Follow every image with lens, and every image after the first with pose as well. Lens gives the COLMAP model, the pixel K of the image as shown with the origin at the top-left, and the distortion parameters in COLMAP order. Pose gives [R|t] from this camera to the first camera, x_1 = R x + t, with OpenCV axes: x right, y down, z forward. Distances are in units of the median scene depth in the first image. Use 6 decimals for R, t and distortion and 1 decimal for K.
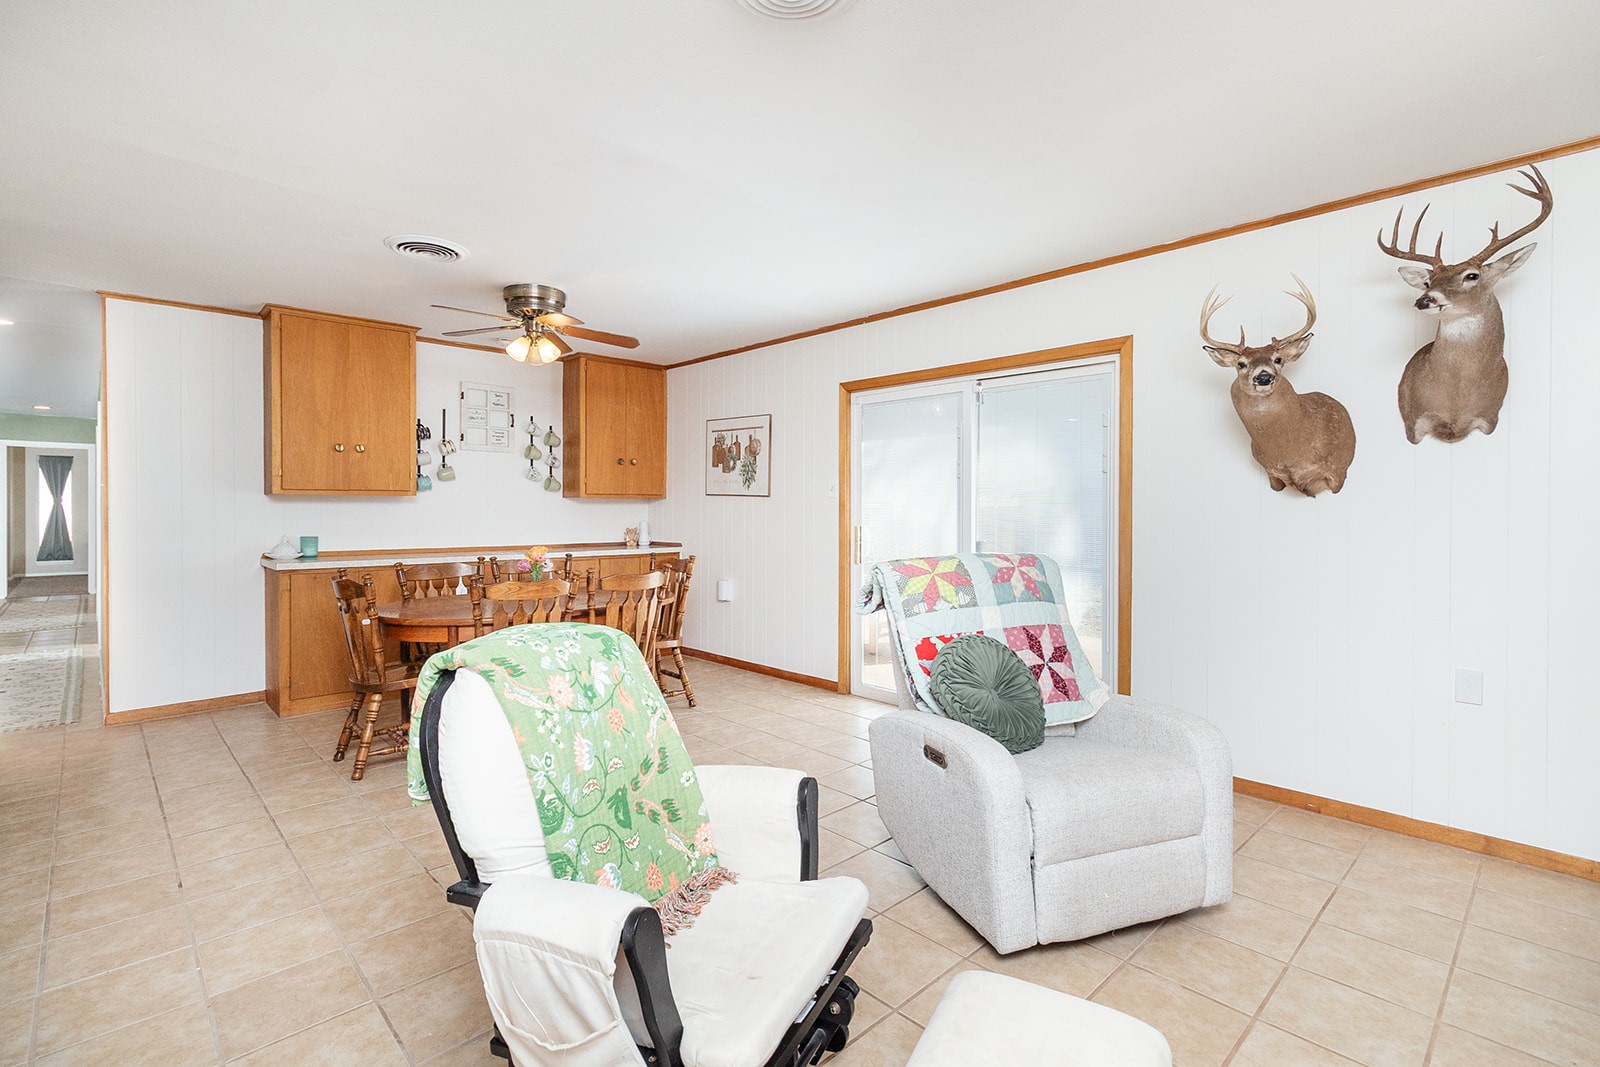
lens RADIAL K [[756.6, 0, 802.2], [0, 756.6, 518.8], [0, 0, 1]] dist [-0.002948, 0.000181]
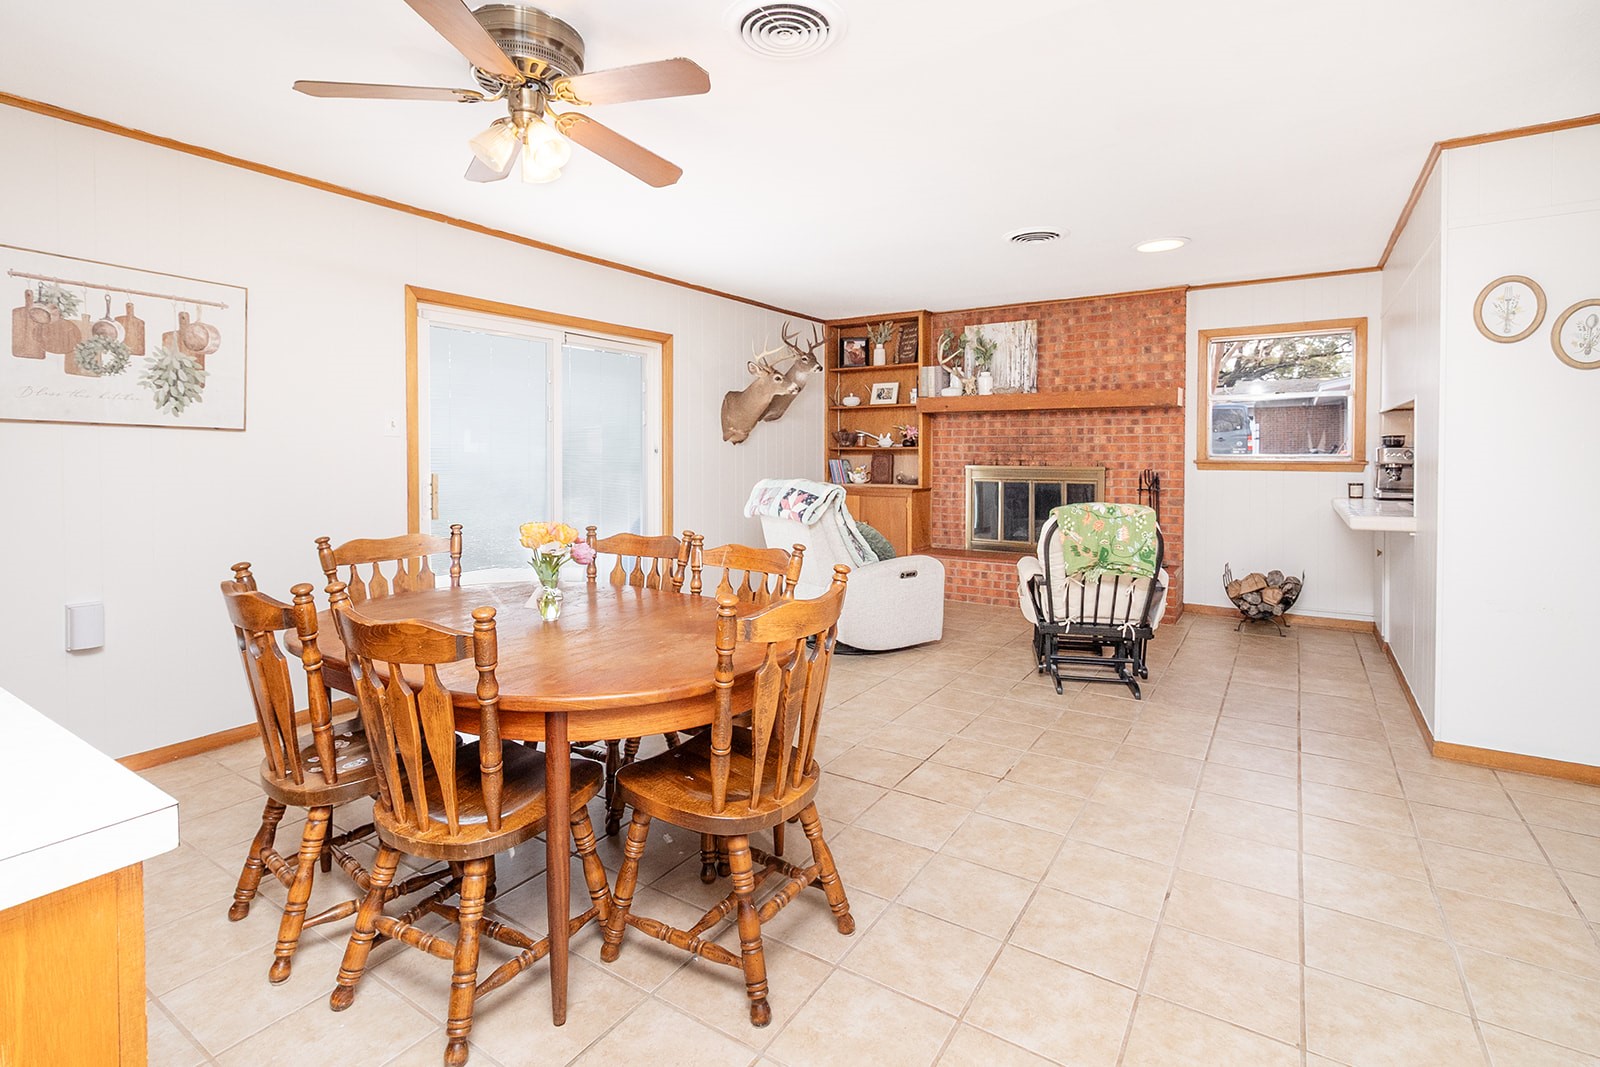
lens RADIAL K [[756.6, 0, 812.7], [0, 756.6, 464.6], [0, 0, 1]] dist [-0.002948, 0.000181]
pose [[-0.235512, -0.011061, 0.971808, -0.687909], [0.018722, 0.999698, 0.015916, -0.004848], [-0.971691, 0.021943, -0.235234, 0.701071]]
